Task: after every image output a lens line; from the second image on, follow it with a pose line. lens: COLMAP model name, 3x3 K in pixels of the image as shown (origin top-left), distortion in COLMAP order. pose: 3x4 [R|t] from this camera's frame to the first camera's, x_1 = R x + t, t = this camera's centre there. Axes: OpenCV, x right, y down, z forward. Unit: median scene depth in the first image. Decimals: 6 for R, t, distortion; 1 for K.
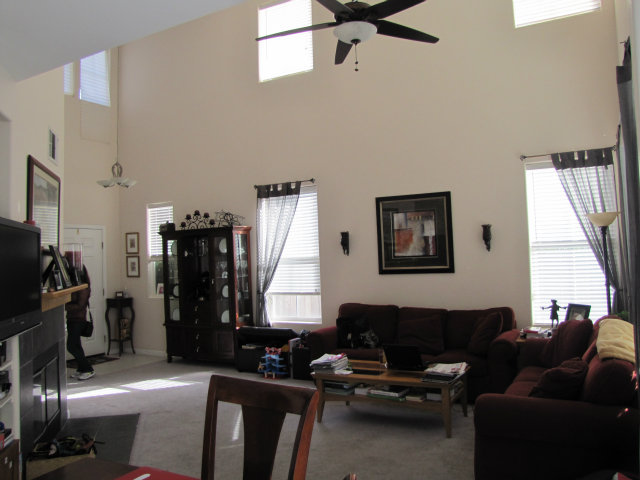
lens RADIAL K [[530.4, 0, 319.5], [0, 530.4, 235.5], [0, 0, 1]] dist [-0.187403, 0.158021]
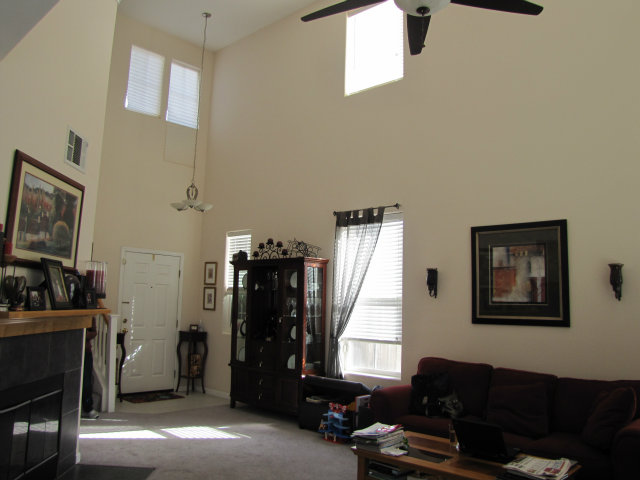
lens RADIAL K [[530.4, 0, 319.5], [0, 530.4, 235.5], [0, 0, 1]] dist [-0.187403, 0.158021]
pose [[0.967351, 0.030458, -0.251603, 0.076929], [-0.051937, 0.995507, -0.079175, 0.014457], [0.248061, 0.089657, 0.964587, 0.165795]]
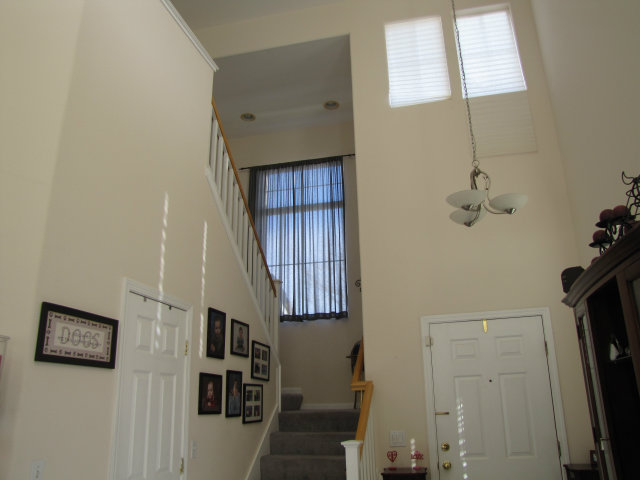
lens RADIAL K [[530.4, 0, 319.5], [0, 530.4, 235.5], [0, 0, 1]] dist [-0.187403, 0.158021]
pose [[0.259136, -0.270798, -0.927101, -0.002312], [0.053842, 0.962448, -0.266073, 0.041170], [0.964339, 0.019032, 0.263985, 0.806081]]
